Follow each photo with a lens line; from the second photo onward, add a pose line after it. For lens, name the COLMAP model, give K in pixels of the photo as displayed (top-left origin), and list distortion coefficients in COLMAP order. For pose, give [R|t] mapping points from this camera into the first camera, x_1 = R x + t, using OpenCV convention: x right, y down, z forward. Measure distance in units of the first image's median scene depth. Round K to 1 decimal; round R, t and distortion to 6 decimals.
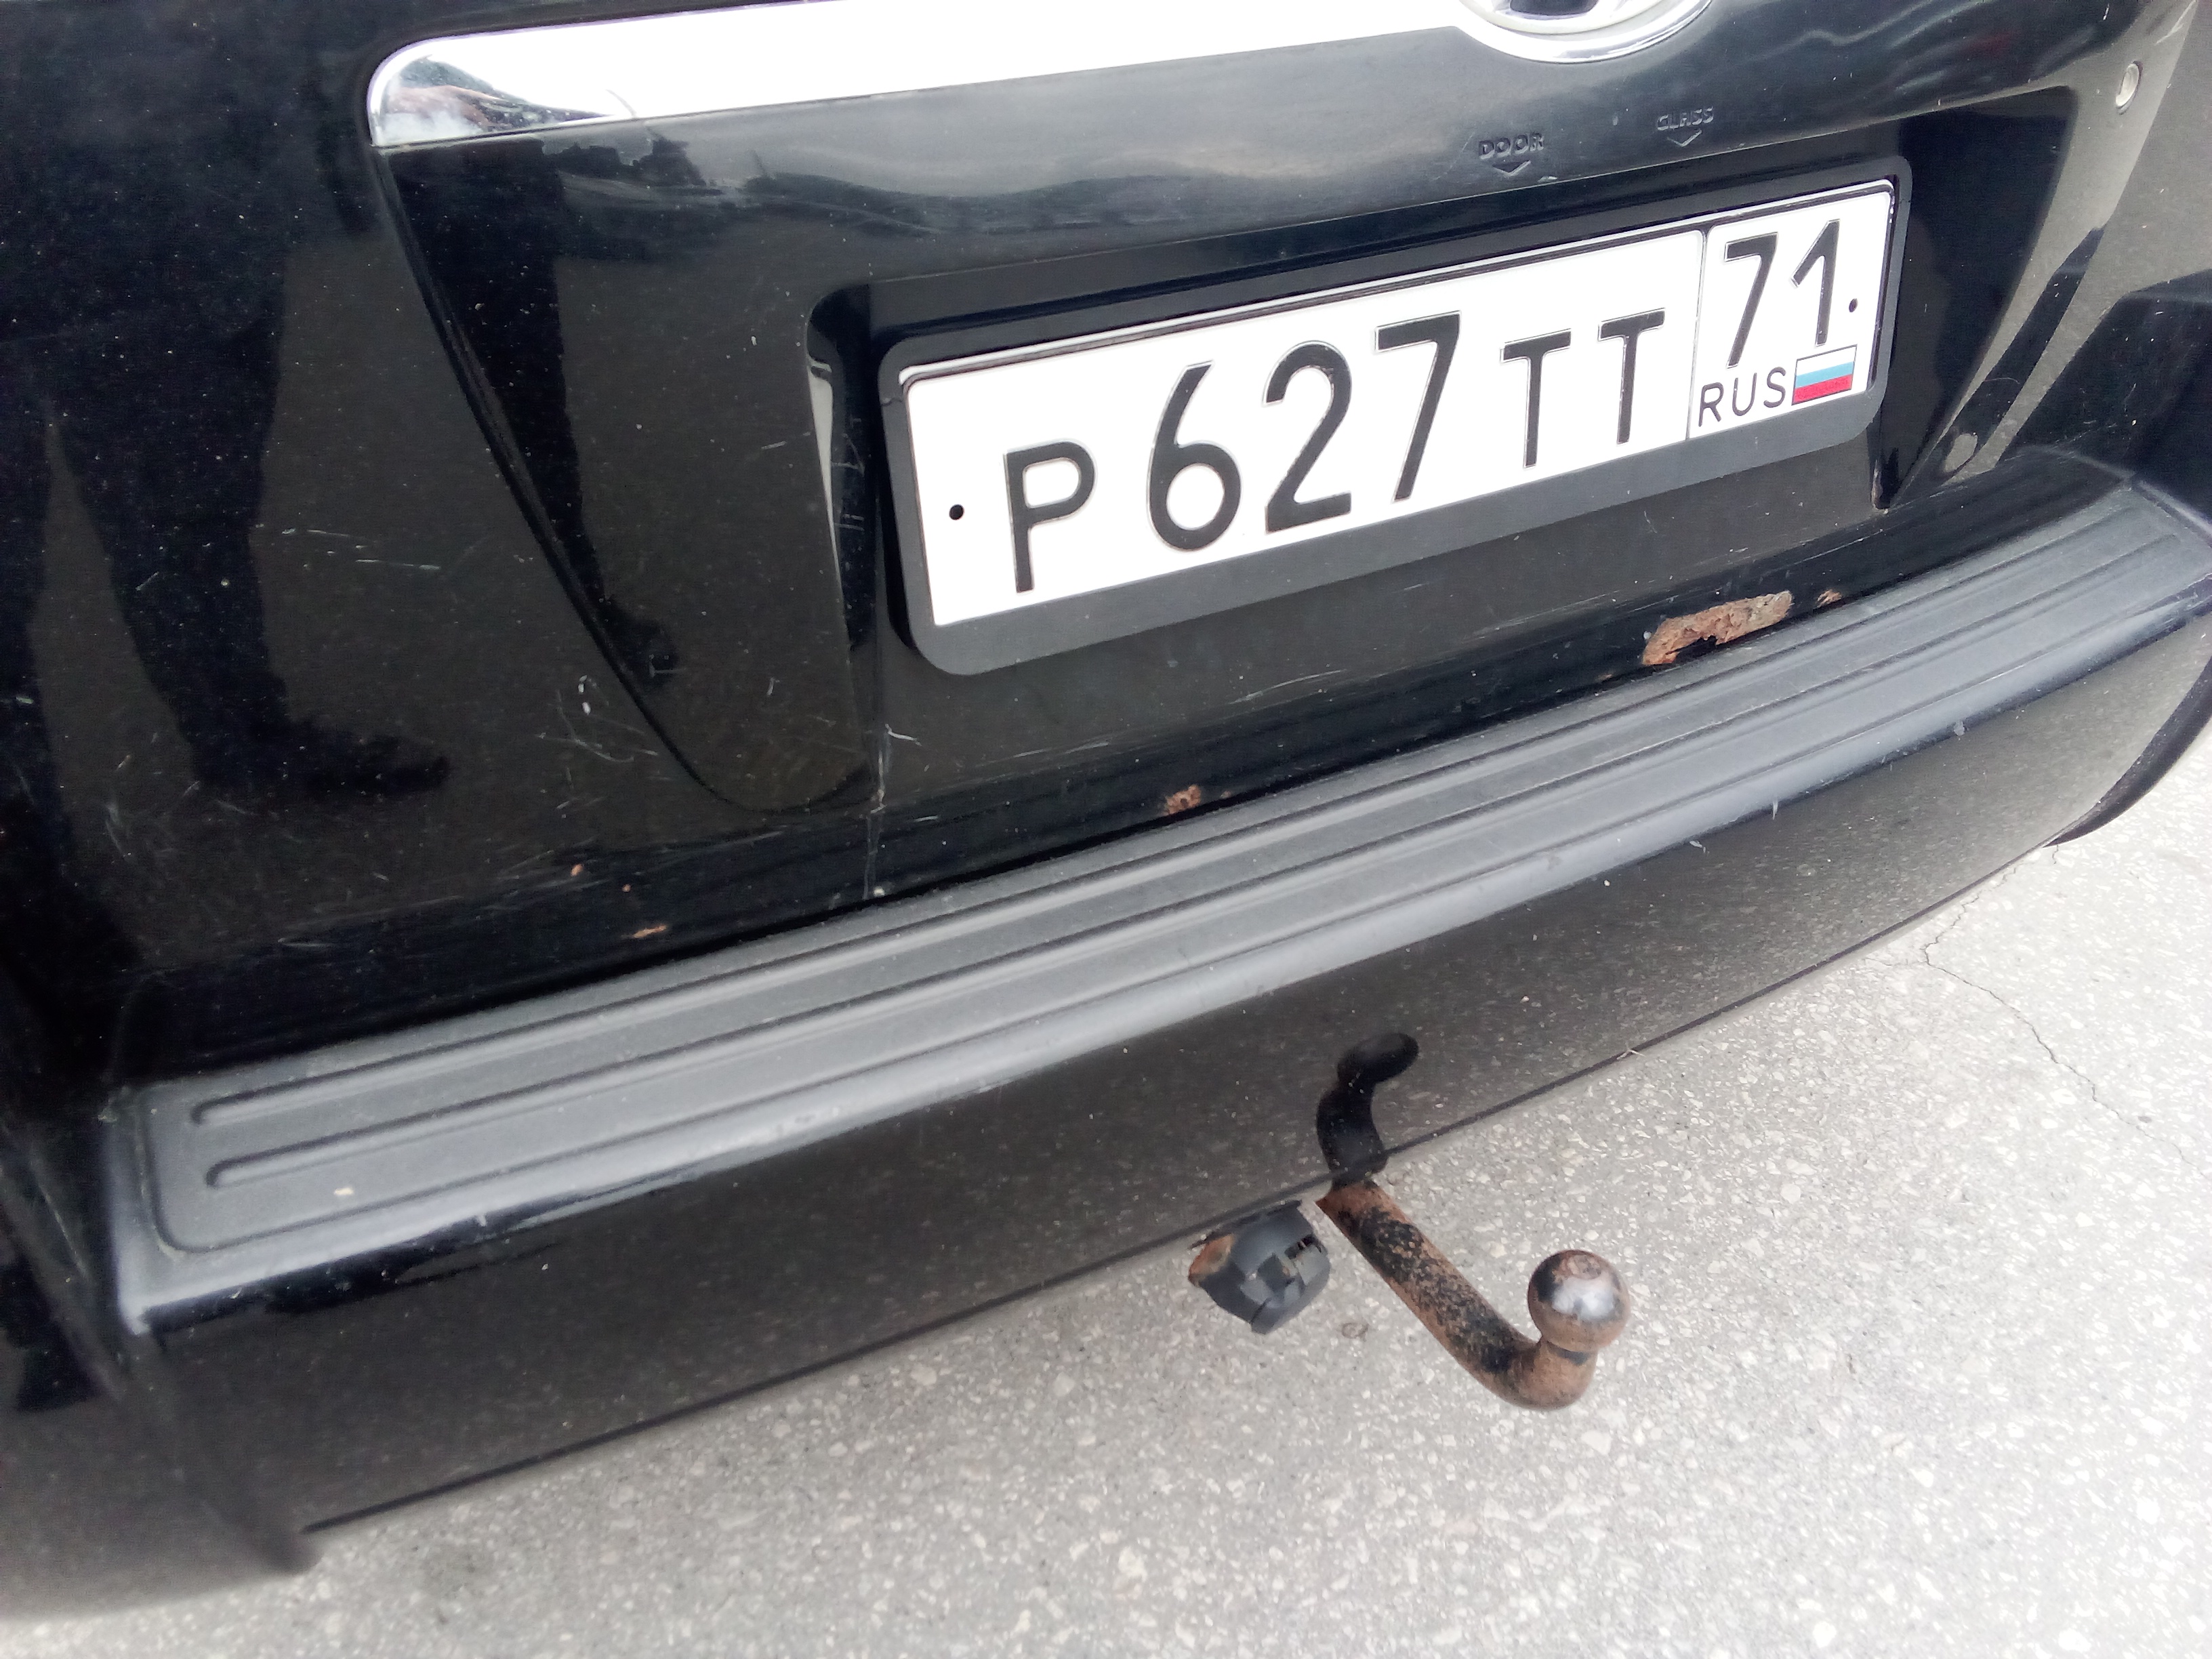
lens RADIAL K [[1786.4, 0, 1094.6], [0, 1786.4, 838.5], [0, 0, 1]] dist [0.106407, -0.174748]
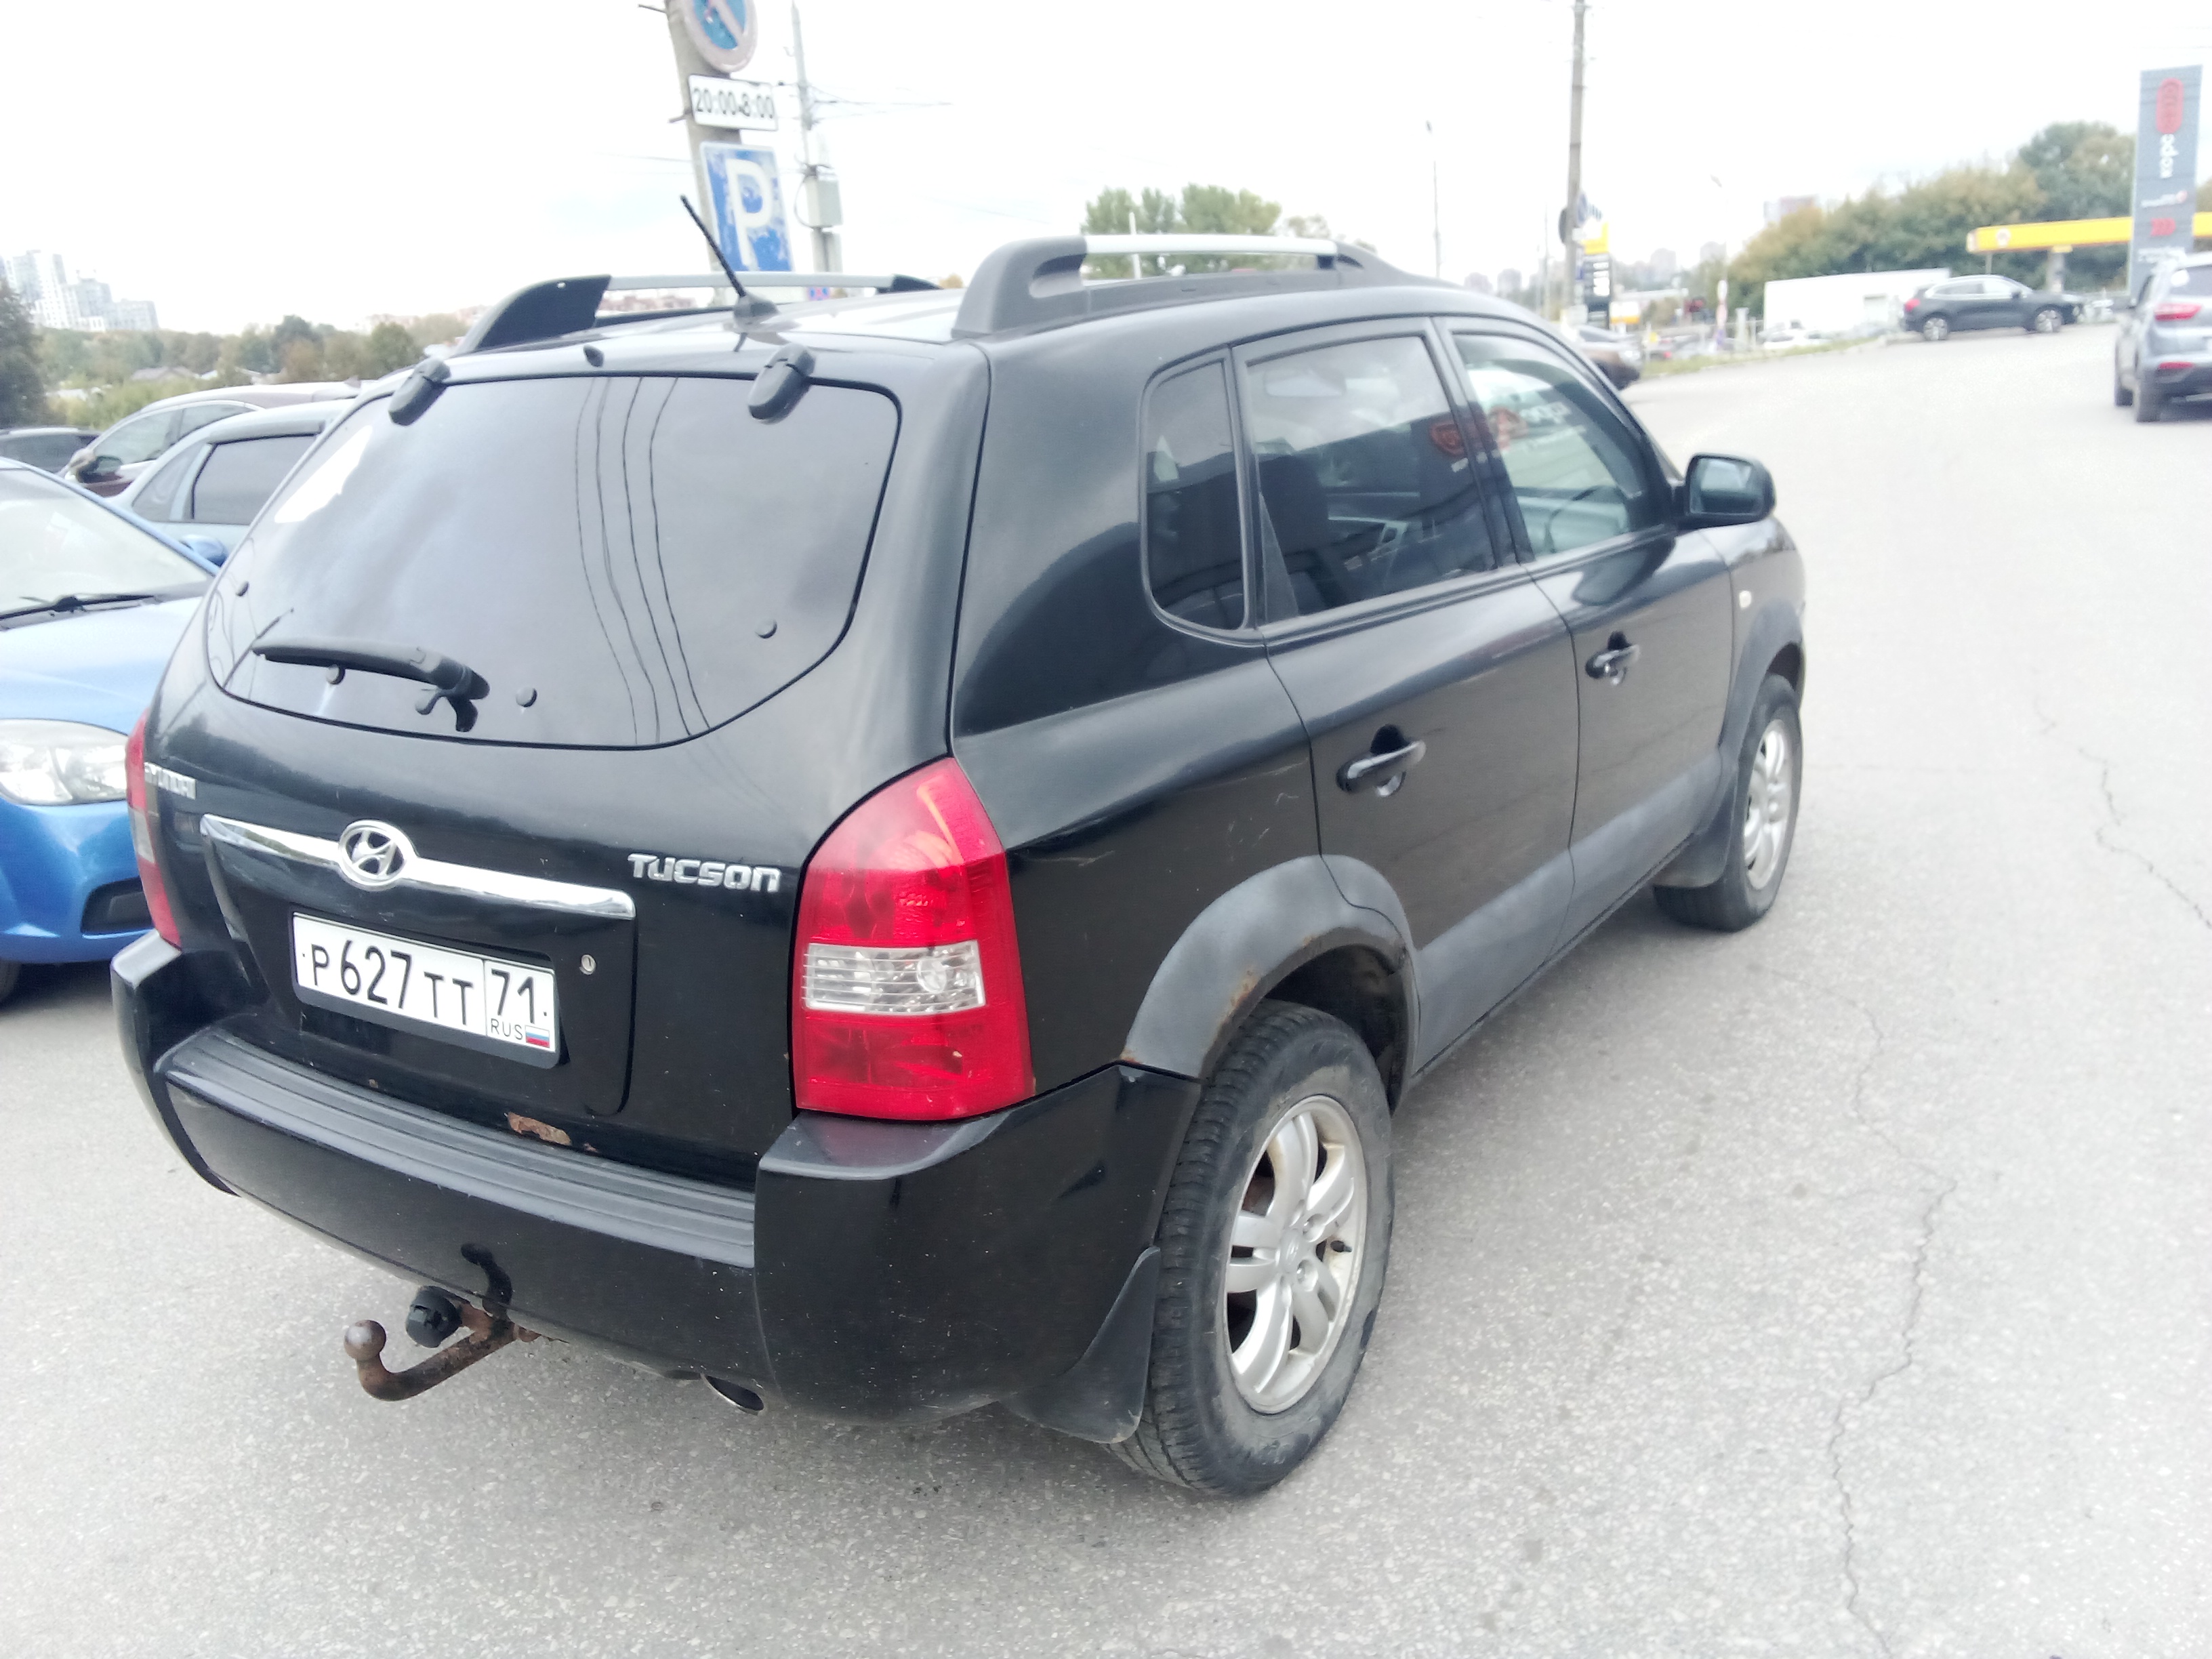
lens RADIAL K [[1786.4, 0, 1094.6], [0, 1786.4, 838.5], [0, 0, 1]] dist [0.106407, -0.174748]
pose [[0.455225, 0.233621, -0.859181, 2.896315], [-0.452265, 0.891879, 0.002886, -0.878345], [0.766960, 0.387263, 0.511664, 0.234339]]
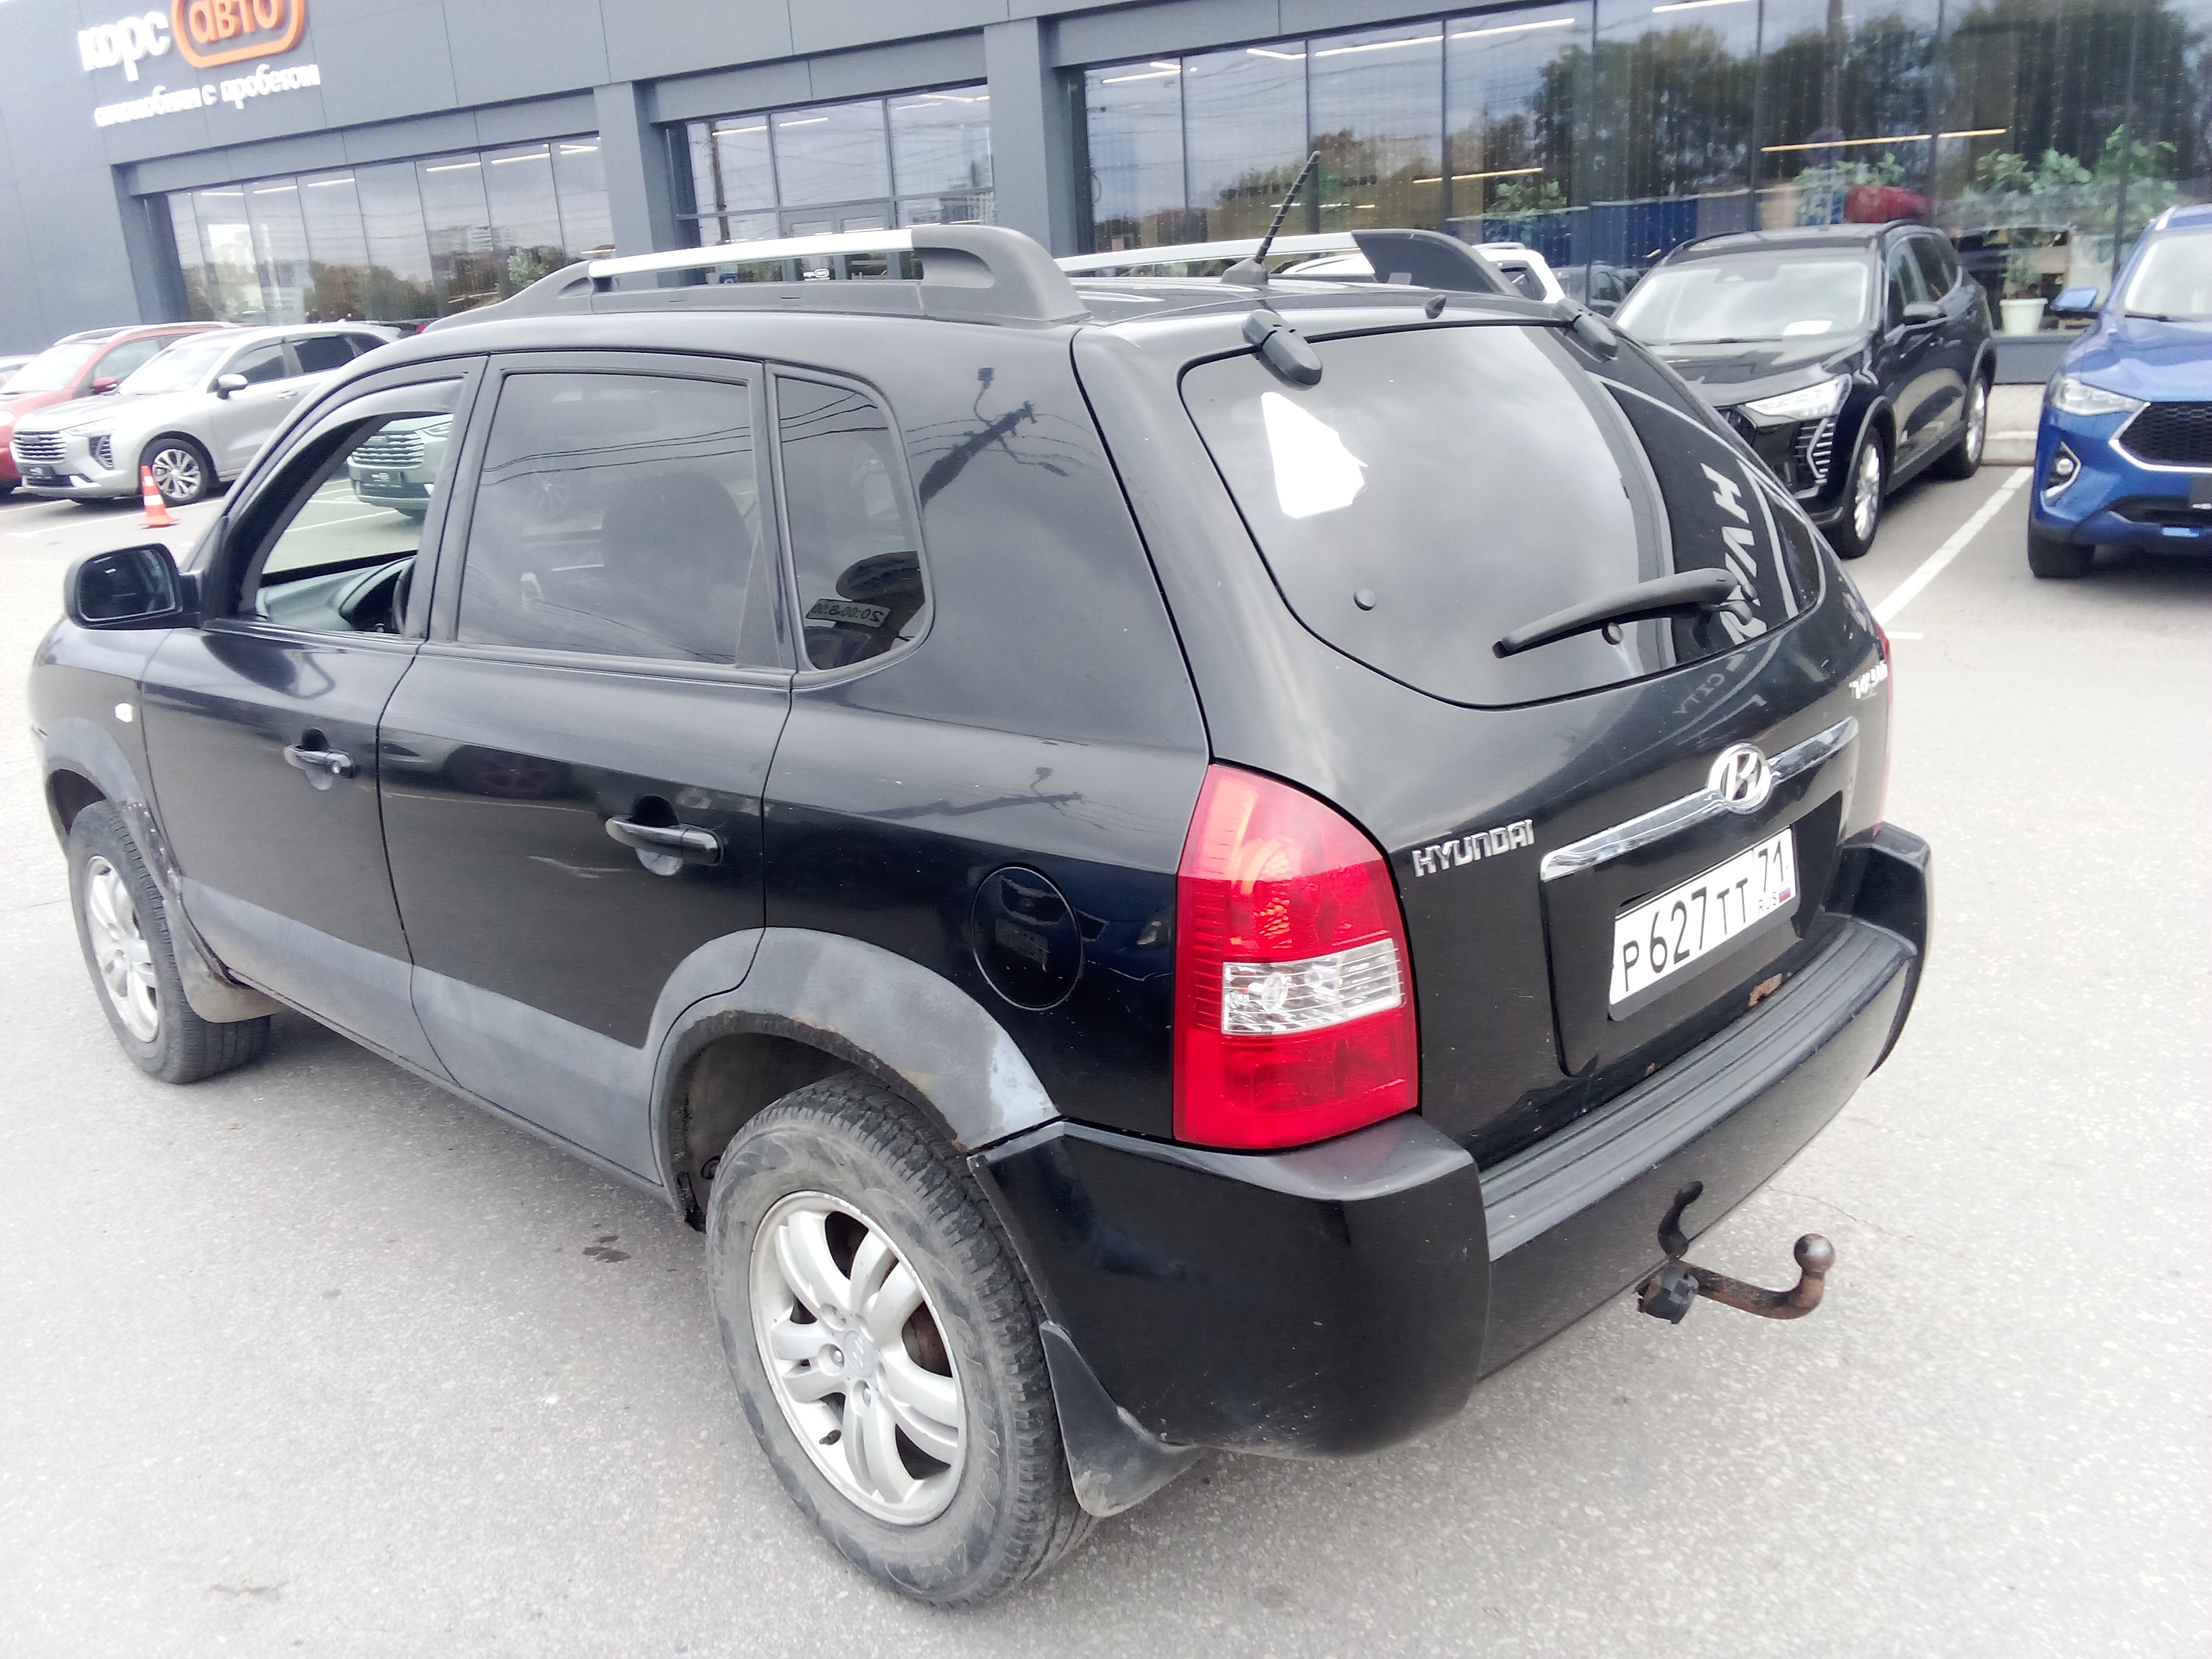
lens RADIAL K [[1743.9, 0, 1098.2], [0, 1743.9, 820.1], [0, 0, 1]] dist [0.107678, -0.180335]
pose [[0.952481, -0.113523, 0.282654, -1.391431], [0.199262, 0.934073, -0.296315, 0.238651], [-0.230381, 0.338556, 0.912307, -1.295383]]
